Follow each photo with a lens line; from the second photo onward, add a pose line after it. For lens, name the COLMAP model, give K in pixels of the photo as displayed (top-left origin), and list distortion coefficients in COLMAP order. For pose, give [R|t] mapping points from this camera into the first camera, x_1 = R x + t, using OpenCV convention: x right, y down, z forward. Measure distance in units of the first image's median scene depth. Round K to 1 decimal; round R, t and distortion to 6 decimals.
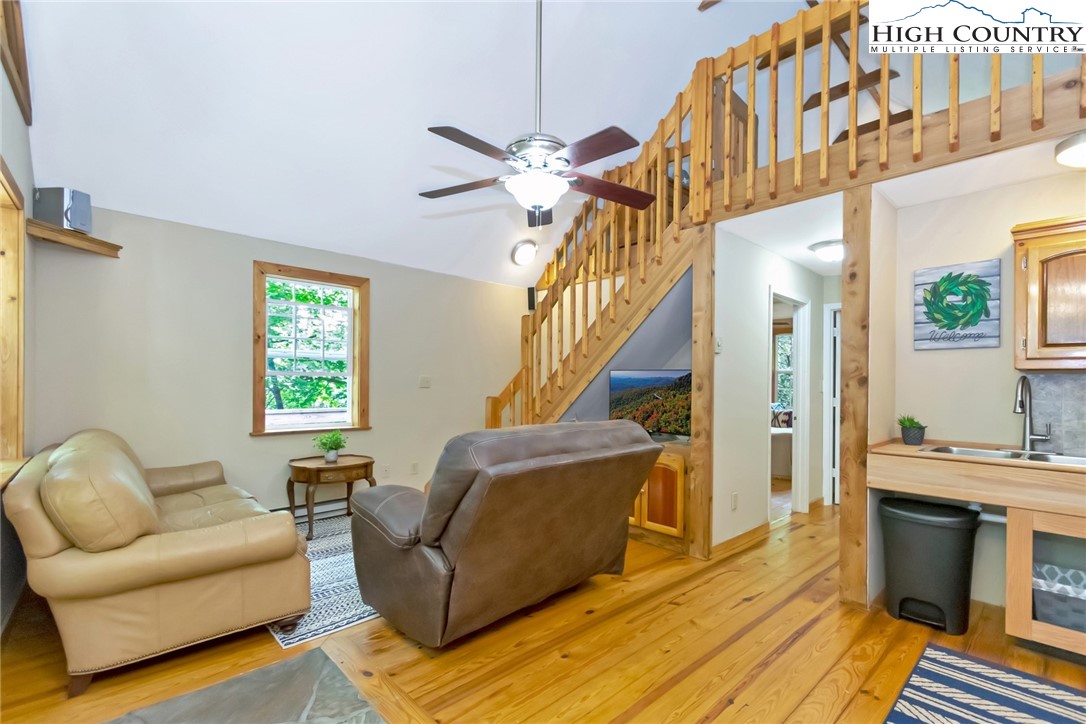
lens RADIAL K [[494.4, 0, 546.2], [0, 494.4, 383.0], [0, 0, 1]] dist [-0.001093, -0.000793]
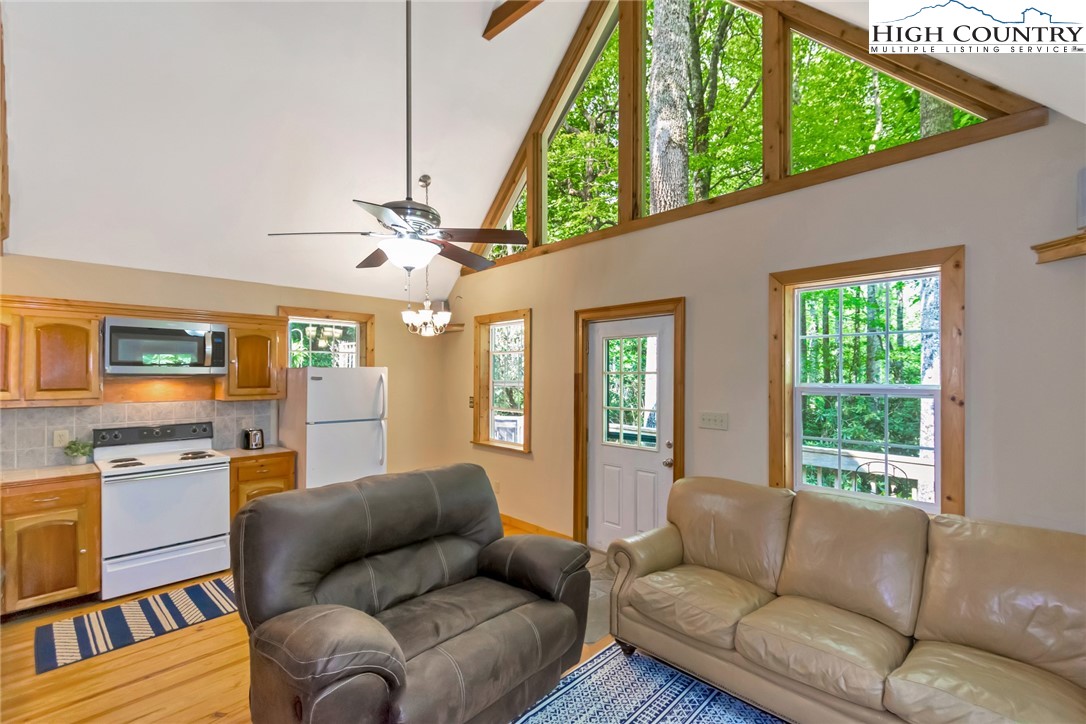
lens RADIAL K [[493.4, 0, 560.7], [0, 493.4, 378.4], [0, 0, 1]] dist [-0.002103, -0.000744]
pose [[-0.996506, -0.012241, -0.082618, -0.182096], [-0.013156, 0.999858, 0.010538, -0.098351], [0.082477, 0.011588, -0.996526, 1.478649]]
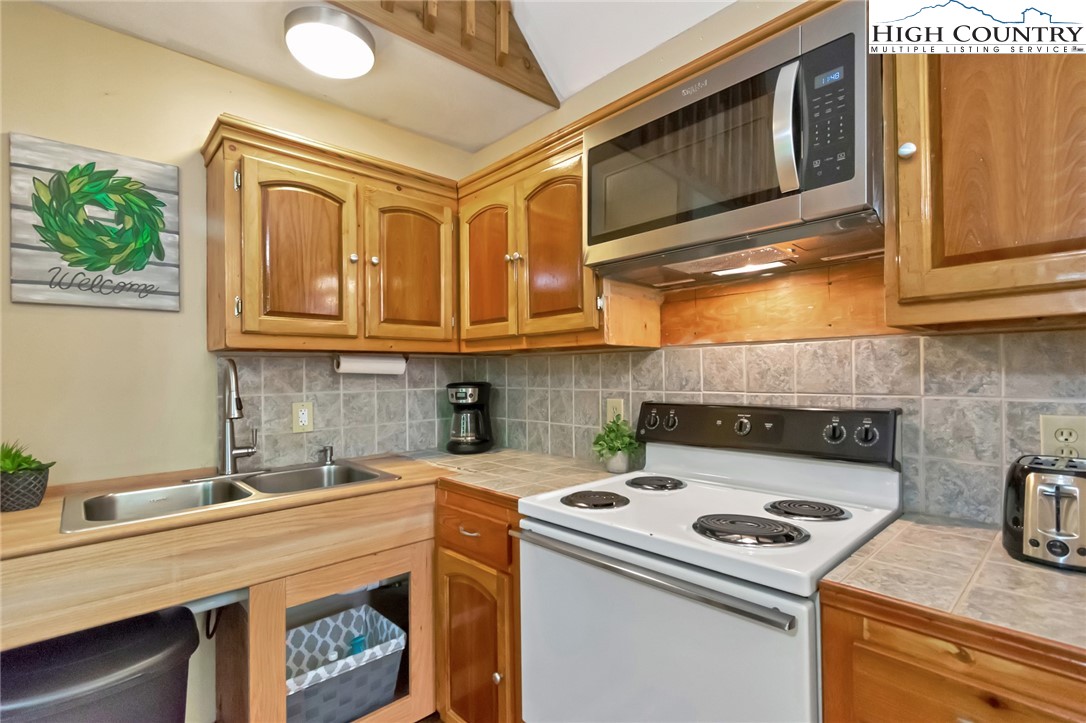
lens RADIAL K [[503.4, 0, 558.6], [0, 503.4, 367.9], [0, 0, 1]] dist [0.000791, -0.000255]
pose [[-0.016686, -0.002925, 0.999856, 0.230004], [0.010930, 0.999935, 0.003107, -0.000199], [-0.999801, 0.010980, -0.016653, 0.433821]]
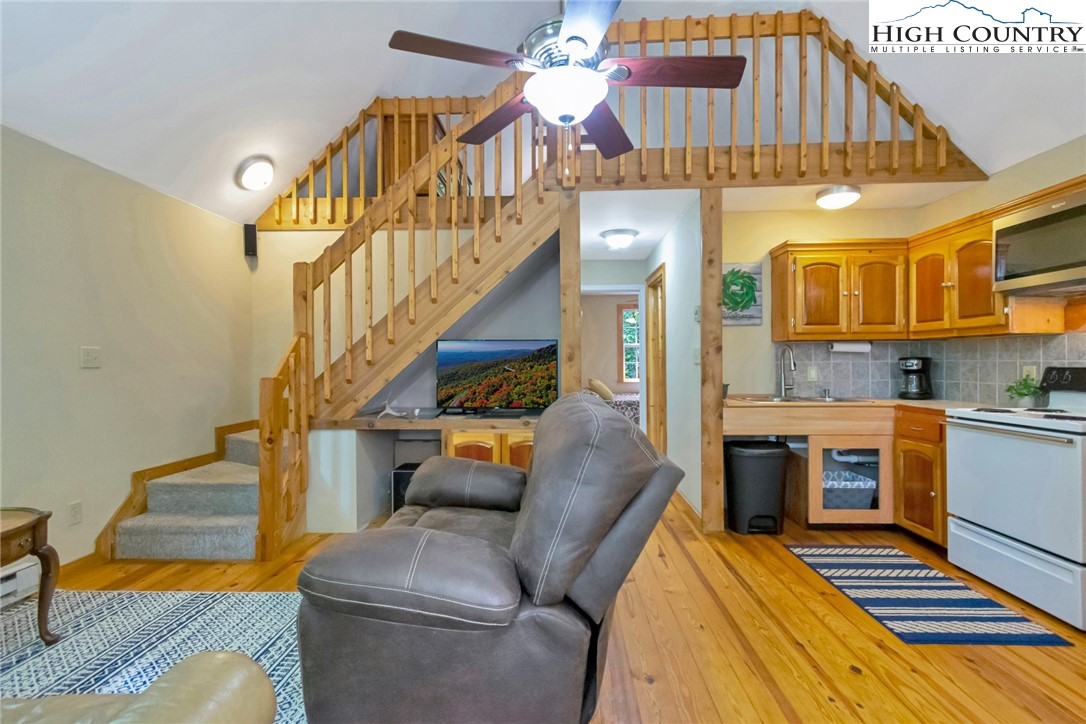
lens RADIAL K [[499.0, 0, 541.3], [0, 499.0, 364.6], [0, 0, 1]] dist [0.000474, -0.000964]
pose [[0.708910, -0.020371, 0.705004, -0.427529], [0.015333, 0.999792, 0.013471, 0.008811], [-0.705132, 0.001260, 0.709075, 0.347075]]
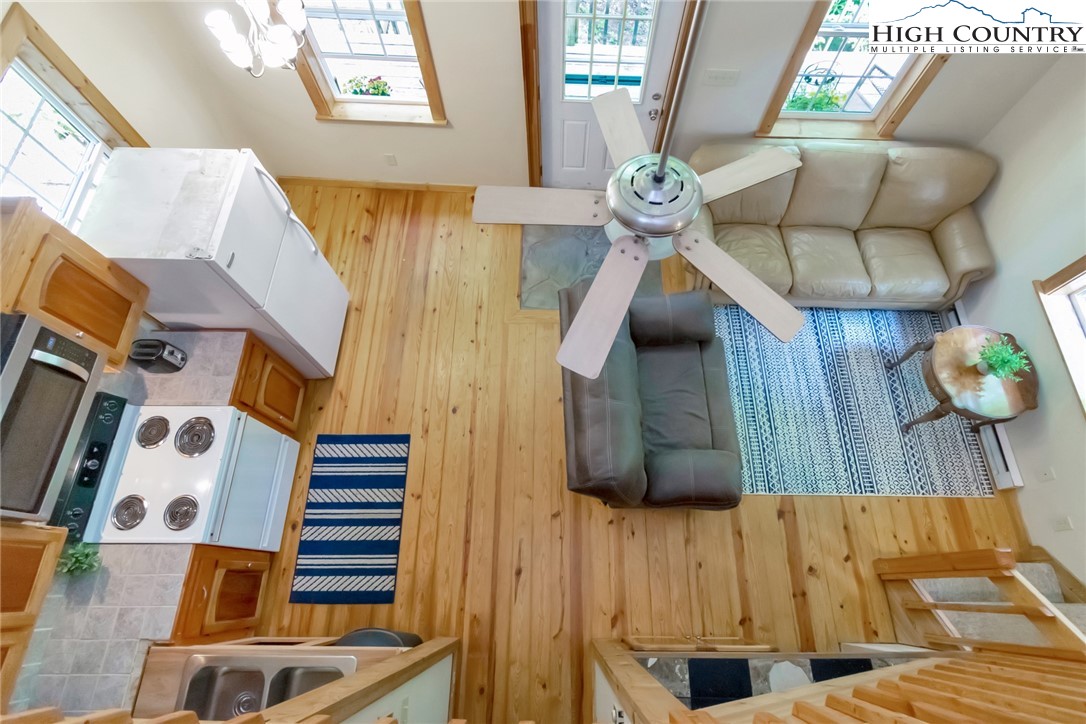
lens RADIAL K [[503.4, 0, 558.6], [0, 503.4, 368.4], [0, 0, 1]] dist [0.000791, -0.000255]
pose [[-0.679607, 0.673766, -0.290127, 0.298766], [-0.012198, 0.385063, 0.922810, -0.681140], [0.733475, 0.630687, -0.253473, 0.874685]]
